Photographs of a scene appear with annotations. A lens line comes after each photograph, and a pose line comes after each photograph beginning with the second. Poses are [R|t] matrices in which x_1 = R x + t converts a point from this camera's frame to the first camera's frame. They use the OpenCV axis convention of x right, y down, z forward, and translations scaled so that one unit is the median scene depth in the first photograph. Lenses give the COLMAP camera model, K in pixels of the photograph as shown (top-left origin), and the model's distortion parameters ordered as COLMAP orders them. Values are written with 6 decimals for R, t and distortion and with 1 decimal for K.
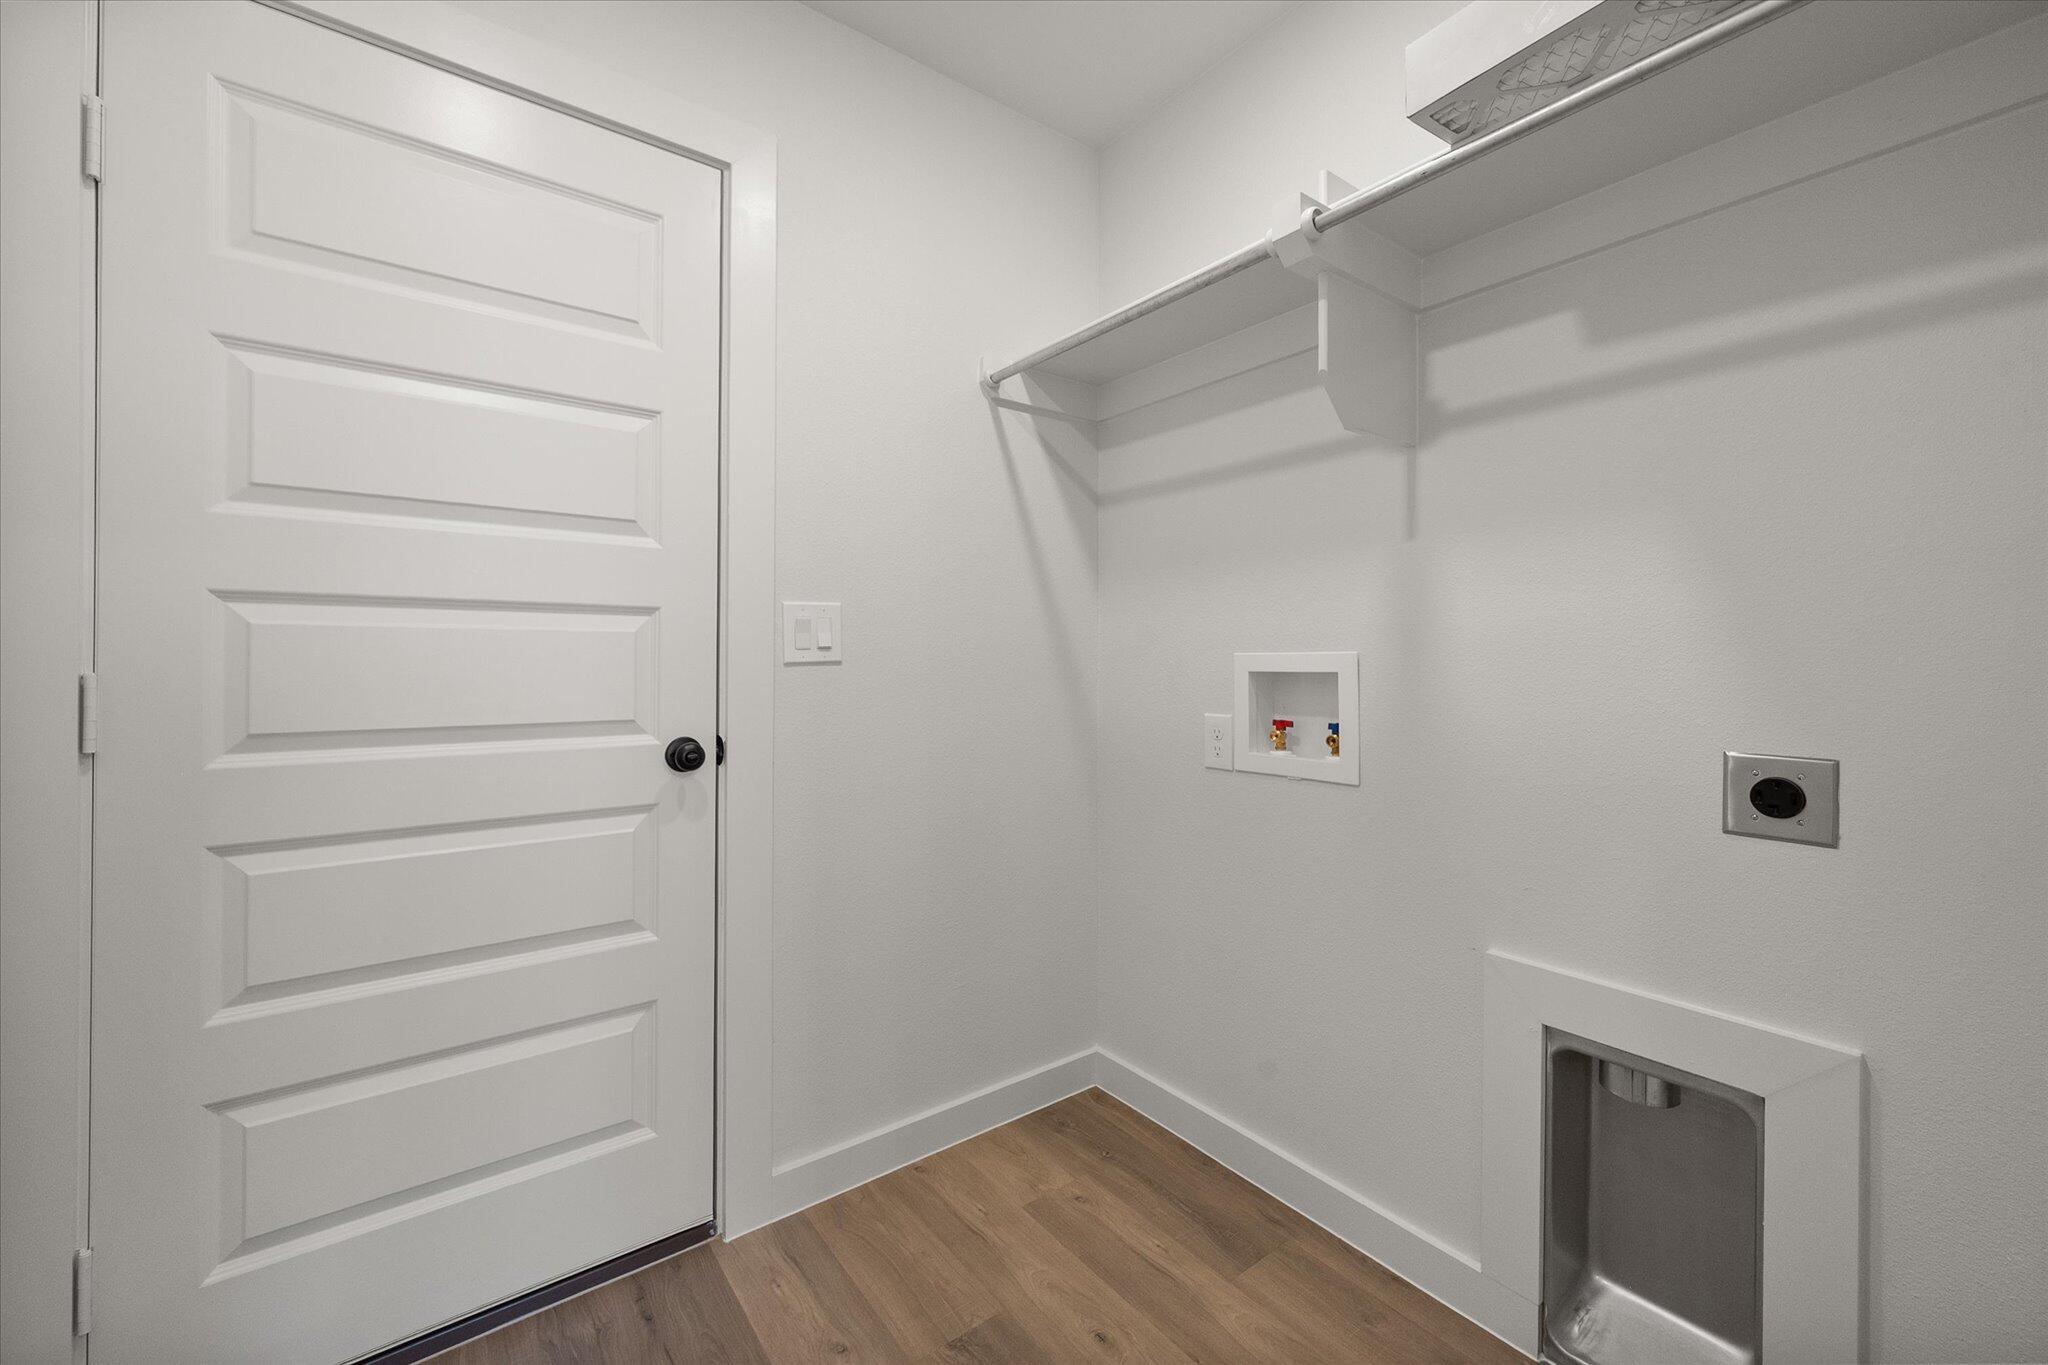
lens RADIAL K [[859.1, 0, 1026.7], [0, 859.1, 672.5], [0, 0, 1]] dist [-0.000443, 0.000174]
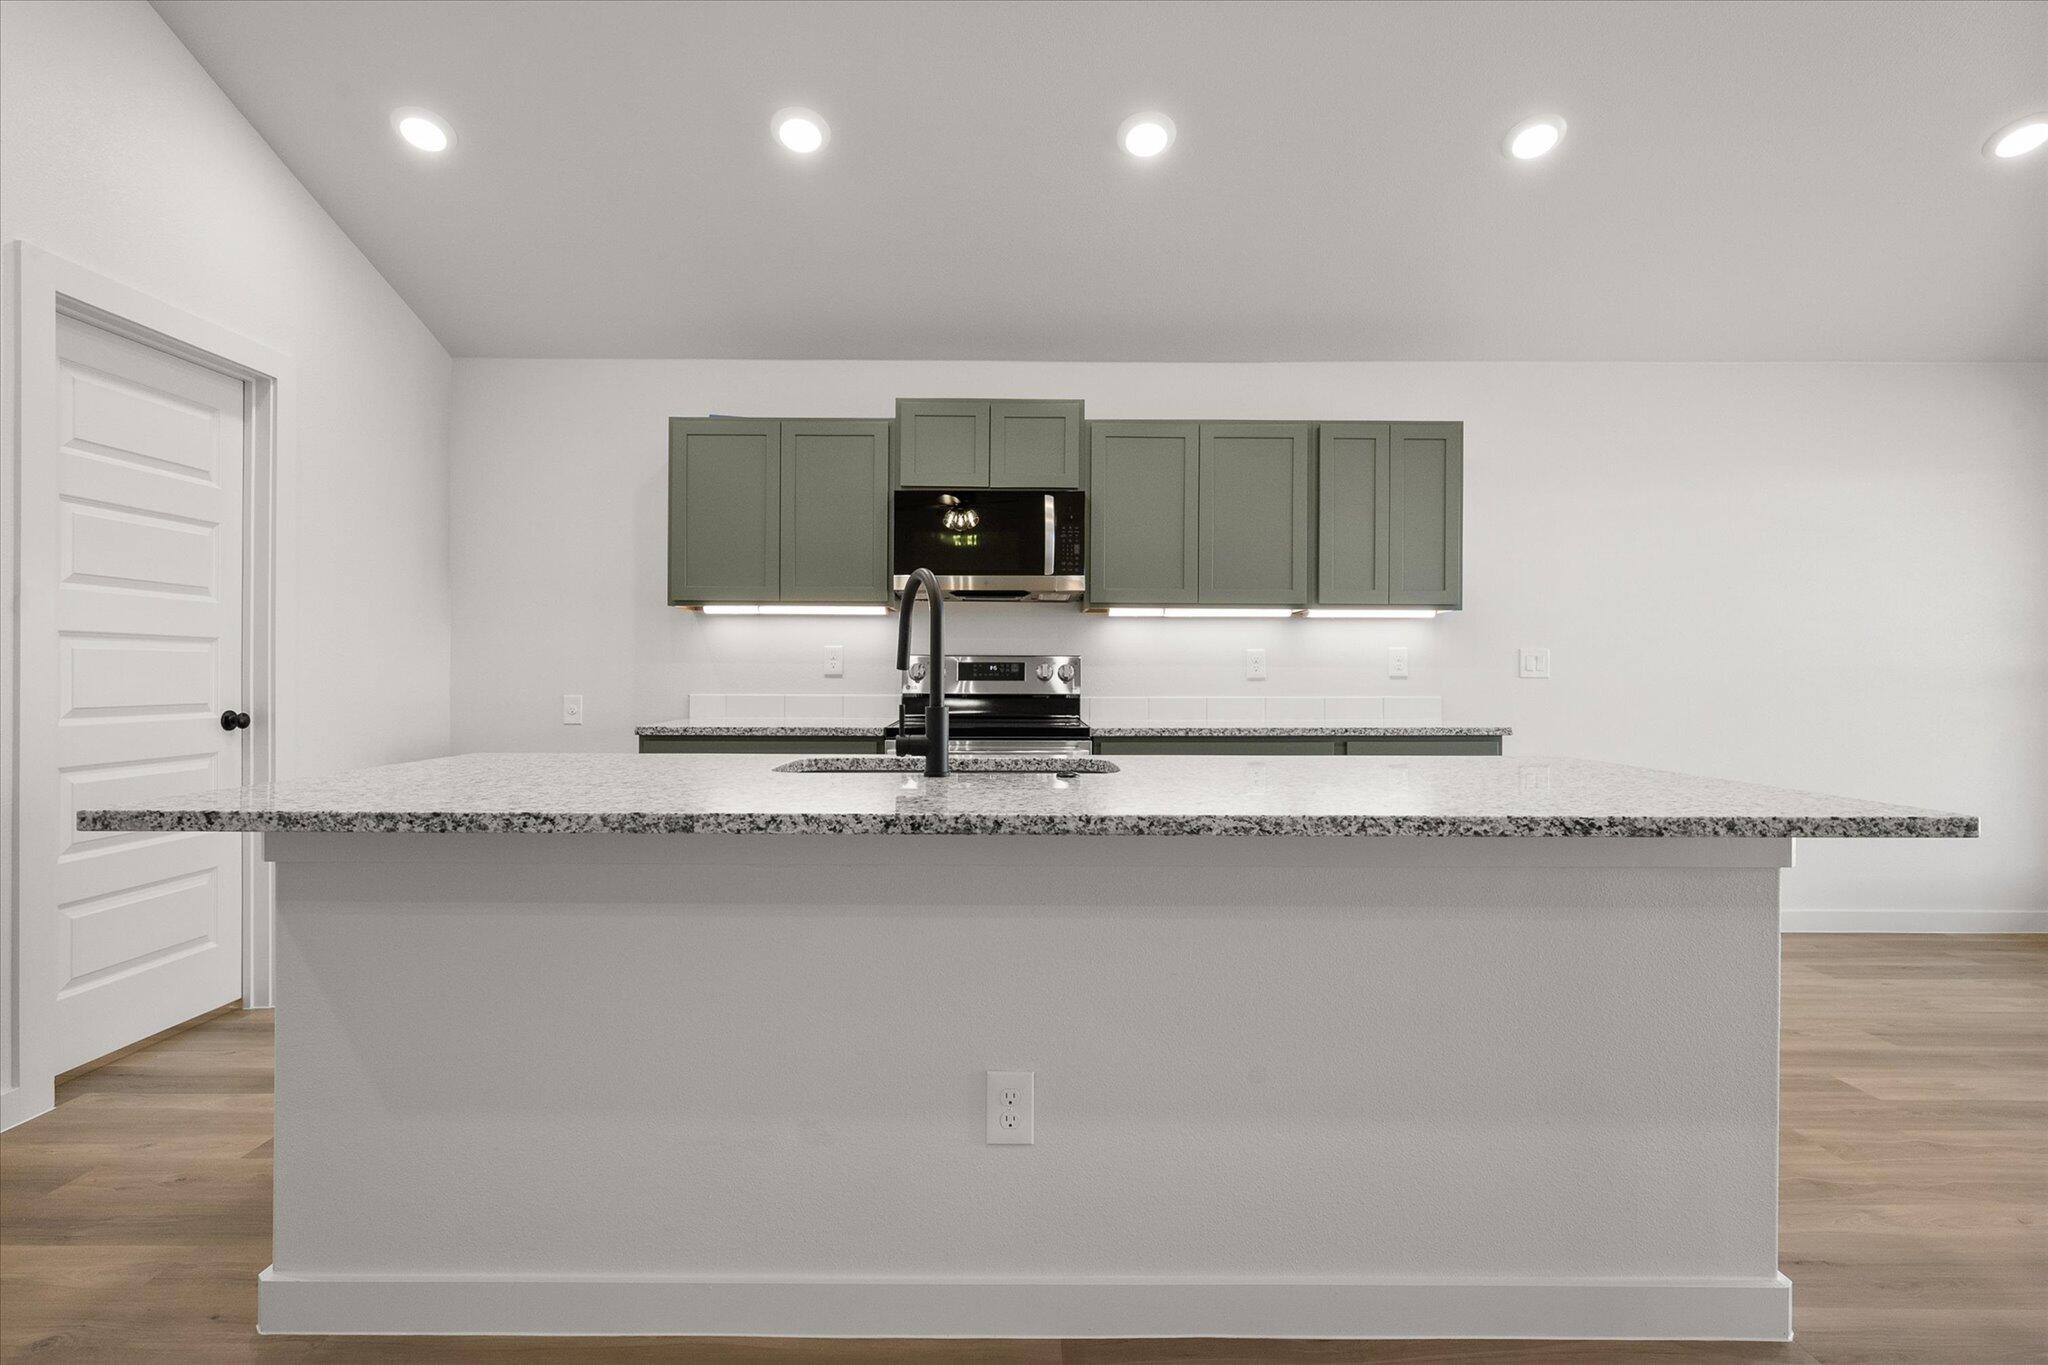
lens RADIAL K [[1024.4, 0, 1012.0], [0, 1024.4, 676.4], [0, 0, 1]] dist [0.001791, -0.000241]
pose [[0.592082, -0.000428, 0.805878, -1.152368], [0.000969, 1.000000, -0.000180, 0.003637], [-0.805877, 0.000887, 0.592082, -1.507995]]
